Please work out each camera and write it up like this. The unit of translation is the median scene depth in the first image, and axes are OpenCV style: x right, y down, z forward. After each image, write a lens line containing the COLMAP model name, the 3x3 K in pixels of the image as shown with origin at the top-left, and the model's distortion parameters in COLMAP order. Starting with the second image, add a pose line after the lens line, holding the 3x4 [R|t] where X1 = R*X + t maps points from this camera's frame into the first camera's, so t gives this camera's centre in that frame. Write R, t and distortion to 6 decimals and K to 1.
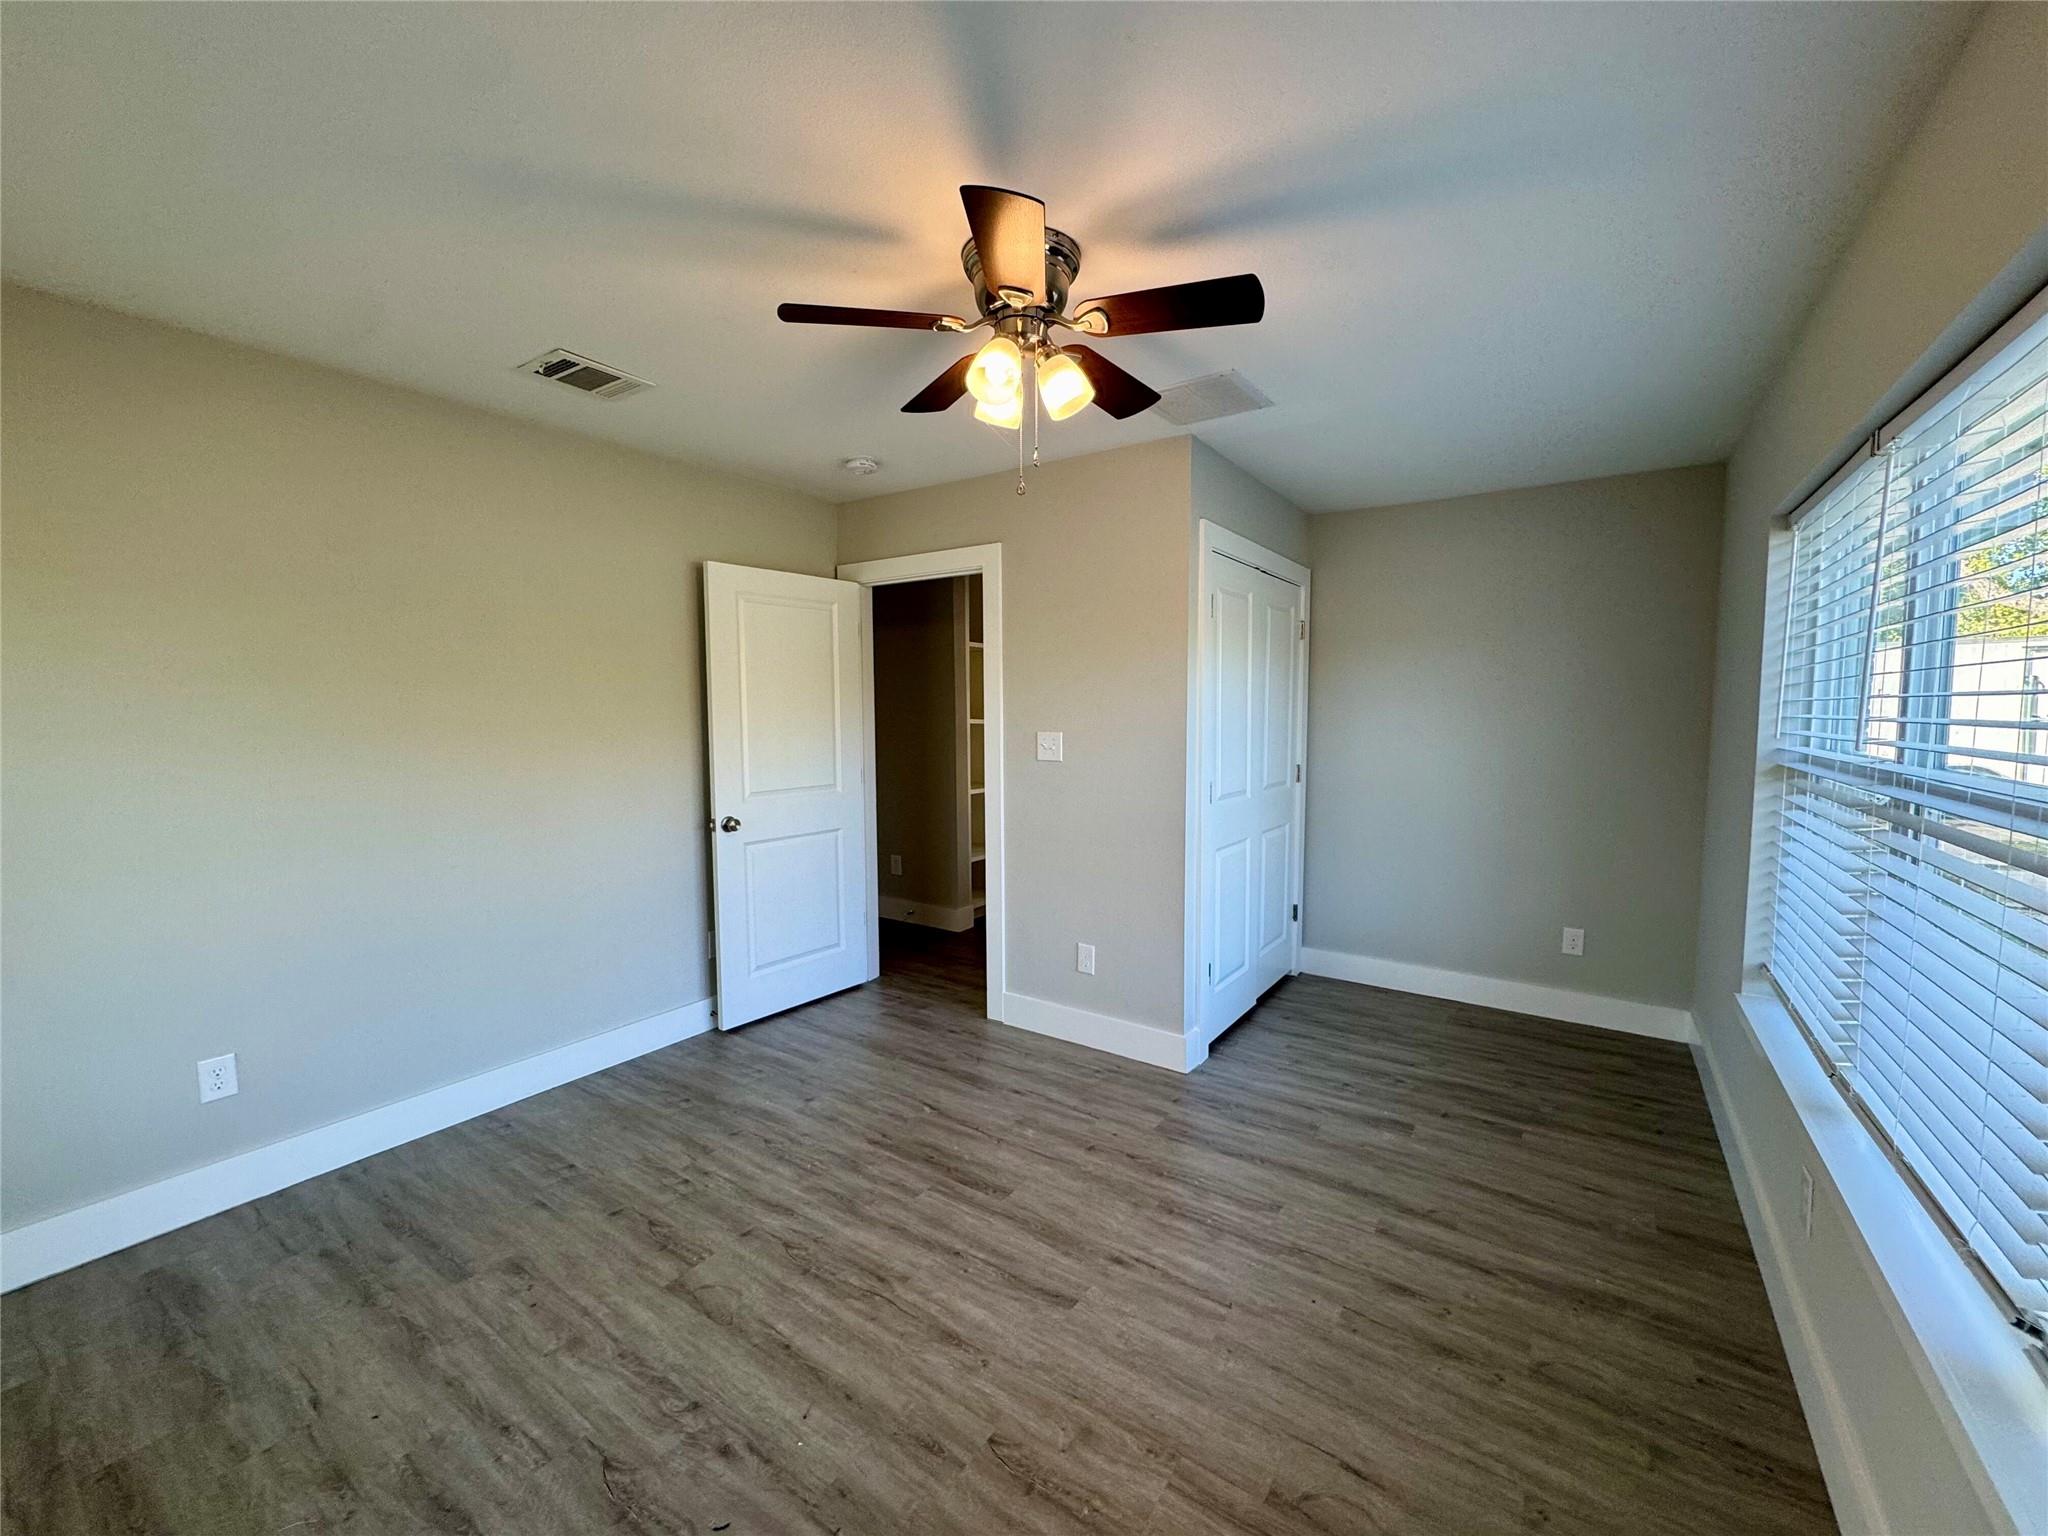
lens RADIAL K [[812.6, 0, 1025.7], [0, 812.6, 772.5], [0, 0, 1]] dist [-0.003747, 0.000523]
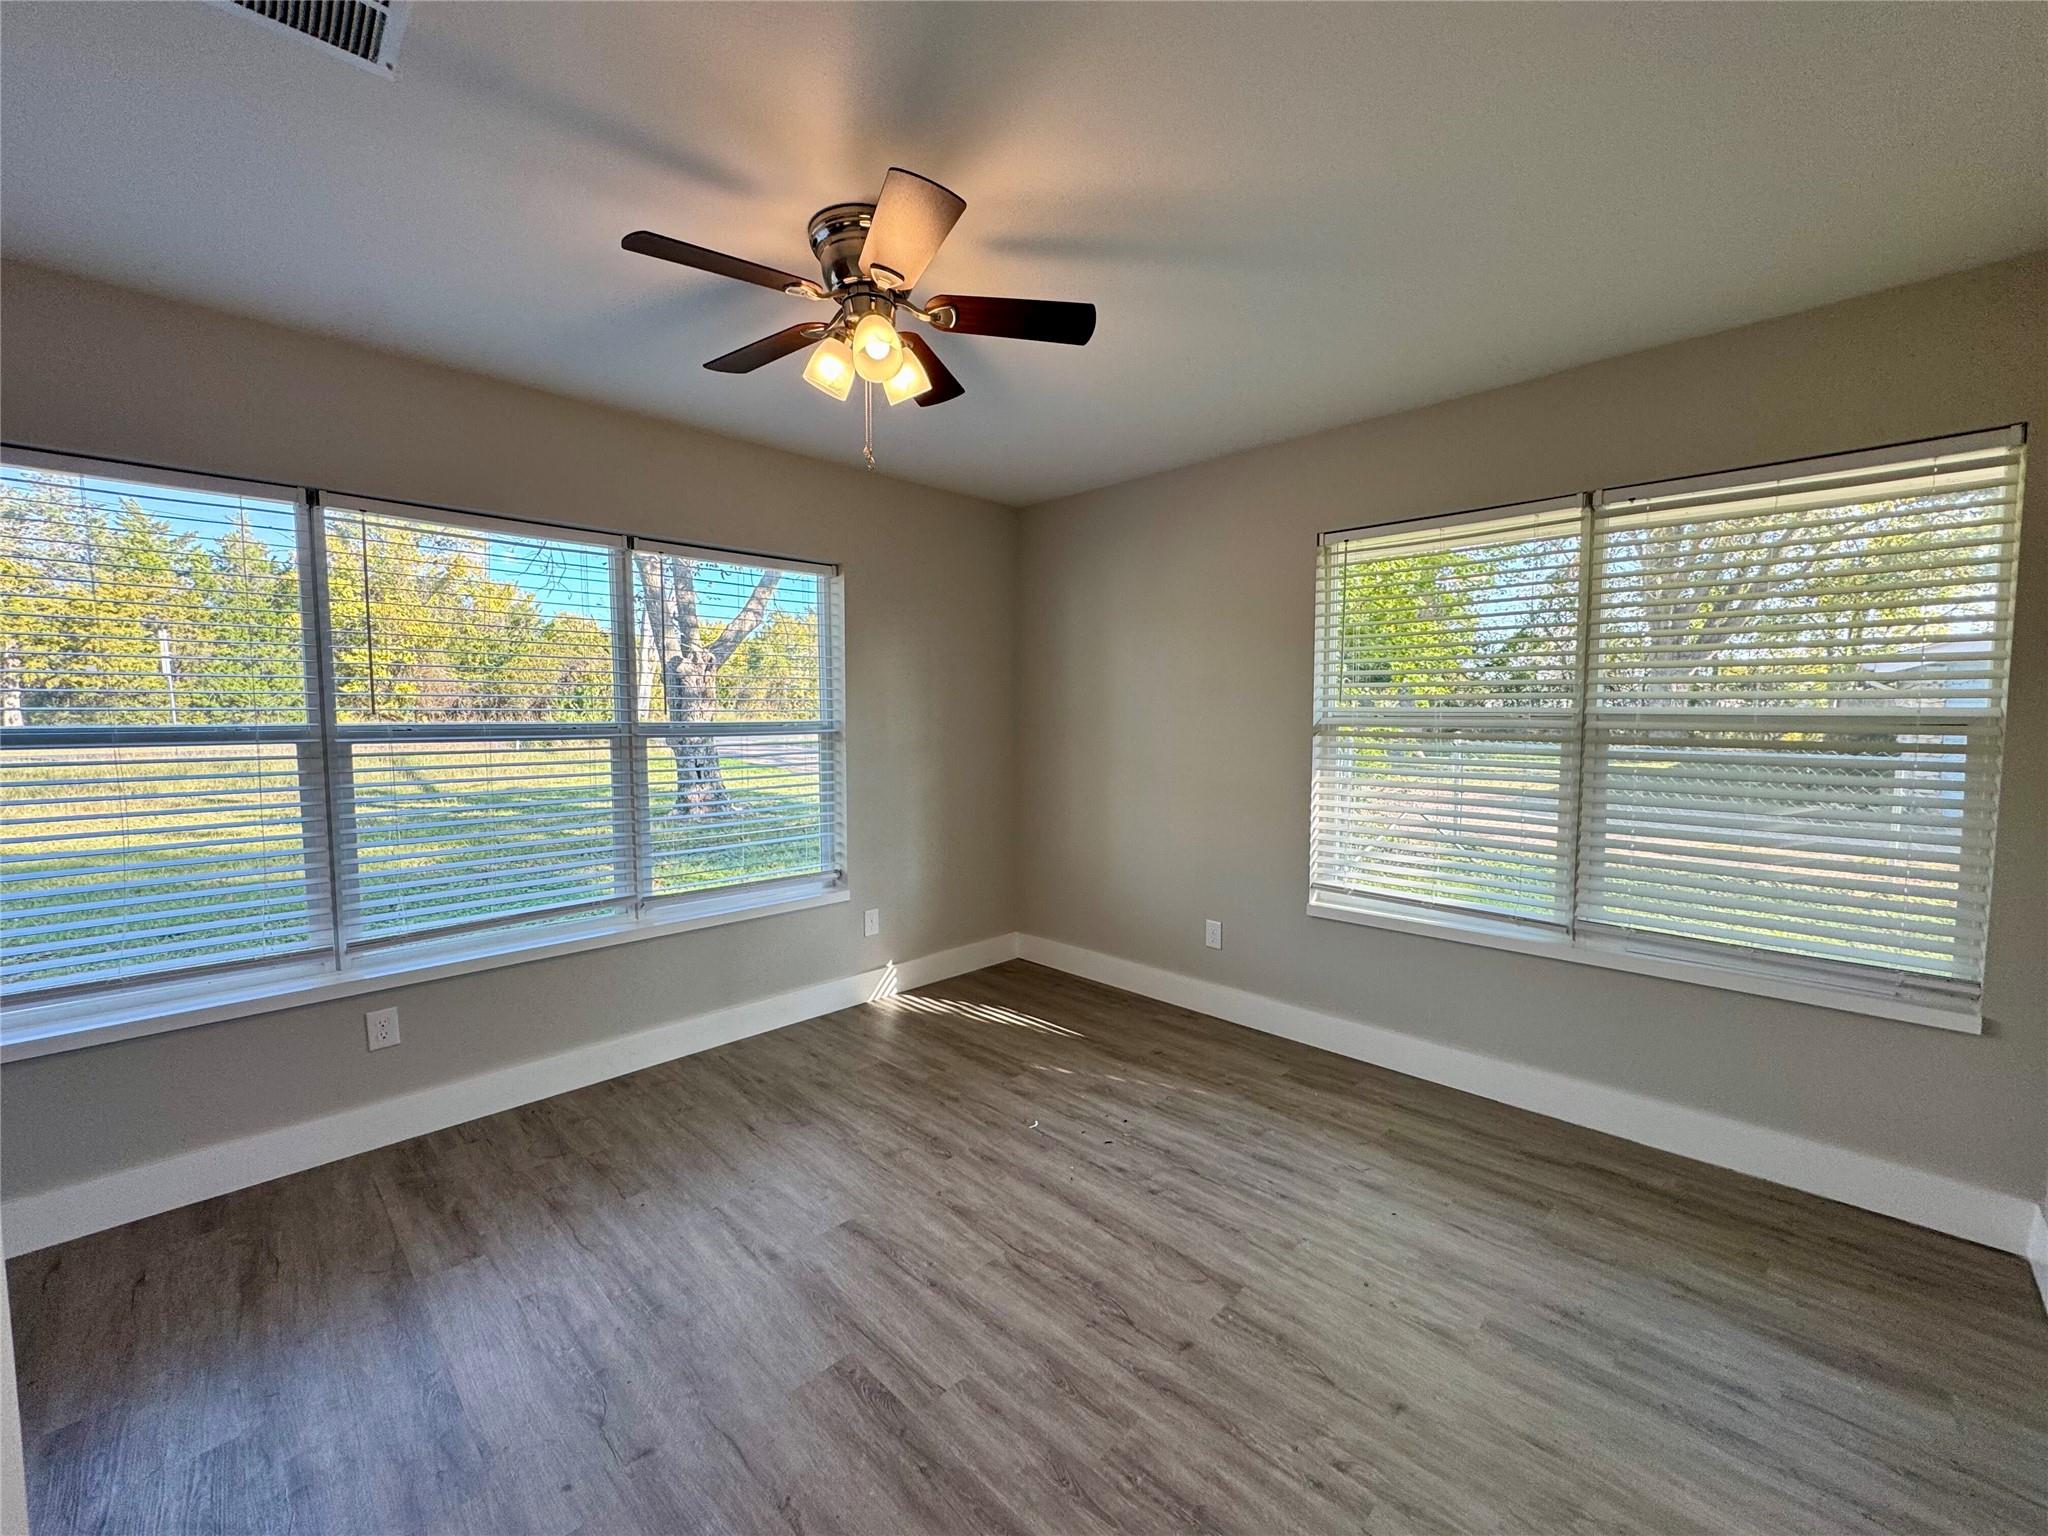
lens RADIAL K [[812.6, 0, 1023.3], [0, 812.6, 766.3], [0, 0, 1]] dist [-0.003747, 0.000523]
pose [[-0.983367, -0.010228, 0.181340, -0.355724], [0.015970, 0.989678, 0.142420, -0.103297], [-0.180925, 0.142947, -0.973053, 1.862940]]
